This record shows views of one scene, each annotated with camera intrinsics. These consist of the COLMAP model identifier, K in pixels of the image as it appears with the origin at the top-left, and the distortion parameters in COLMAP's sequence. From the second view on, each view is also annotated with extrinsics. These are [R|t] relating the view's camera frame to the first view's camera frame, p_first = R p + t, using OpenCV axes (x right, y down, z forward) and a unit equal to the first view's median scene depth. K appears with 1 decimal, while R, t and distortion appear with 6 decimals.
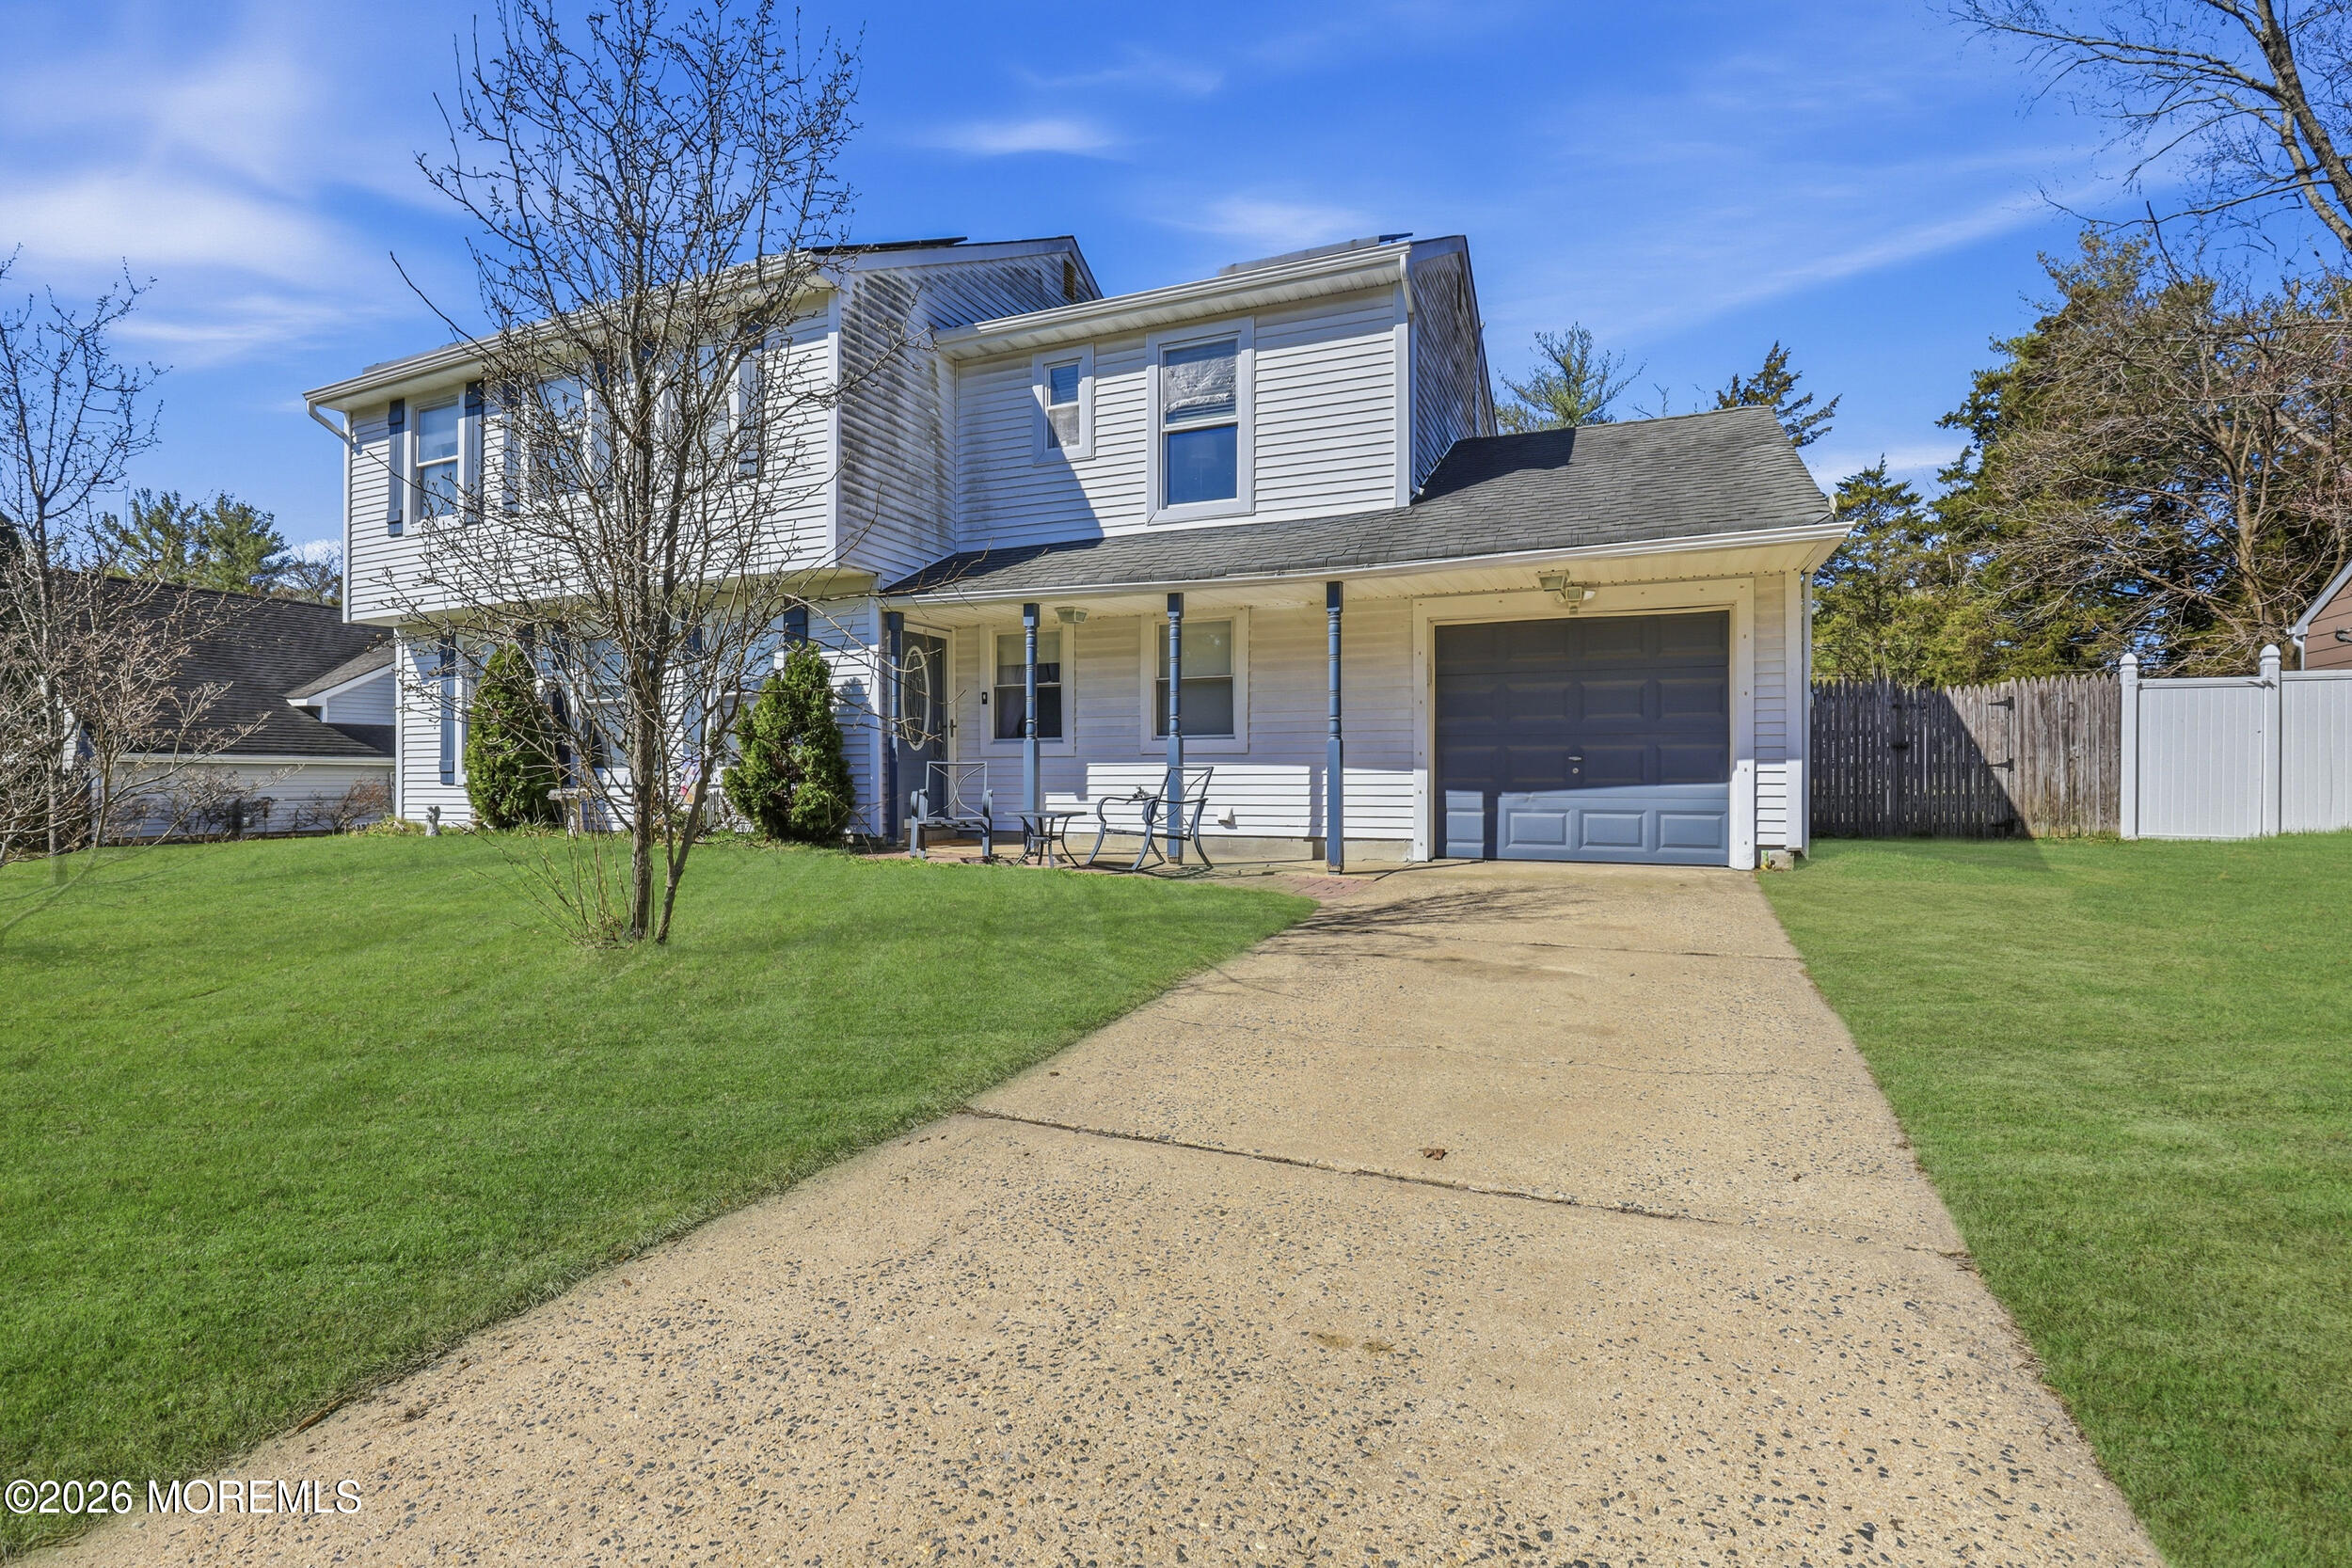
lens RADIAL K [[1110.6, 0, 1160.3], [0, 1110.6, 803.7], [0, 0, 1]] dist [-0.033353, 0.000526]
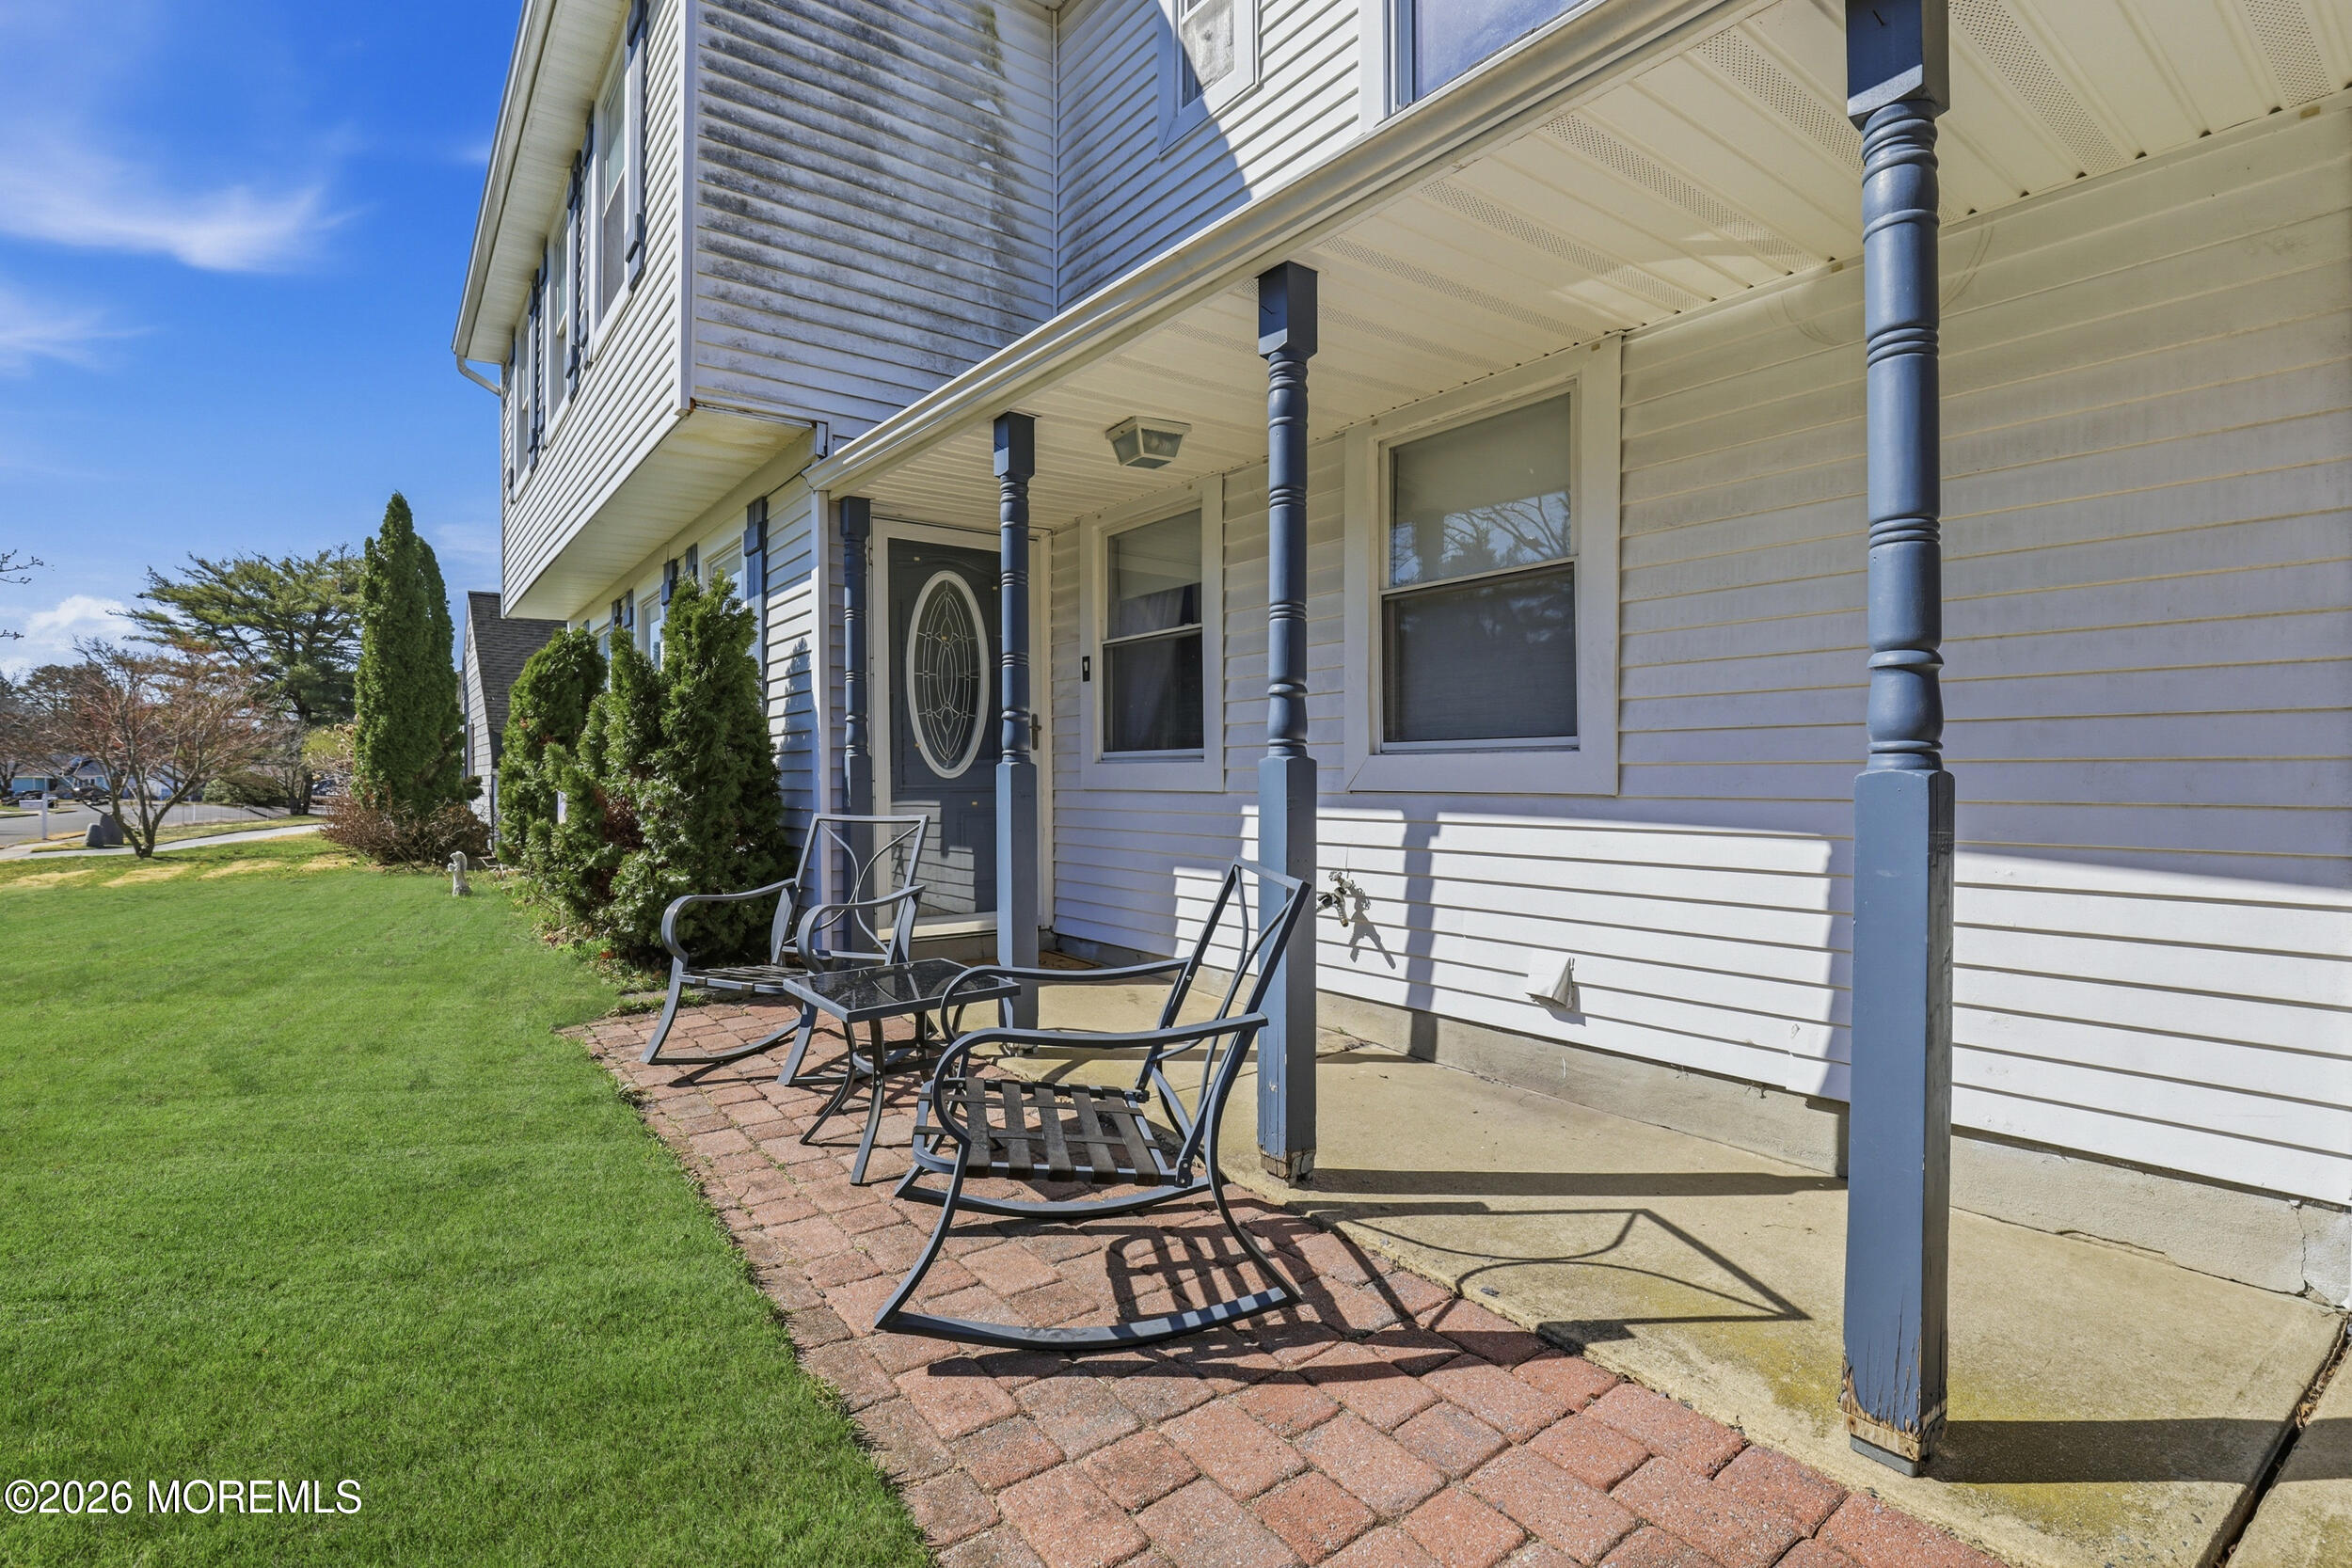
lens RADIAL K [[1110.6, 0, 1163.9], [0, 1110.6, 792.0], [0, 0, 1]] dist [-0.033353, 0.000526]
pose [[0.880004, 0.001472, -0.474964, 0.110073], [-0.002179, 0.999997, -0.000938, -0.043589], [0.474962, 0.001861, 0.880005, 0.631423]]
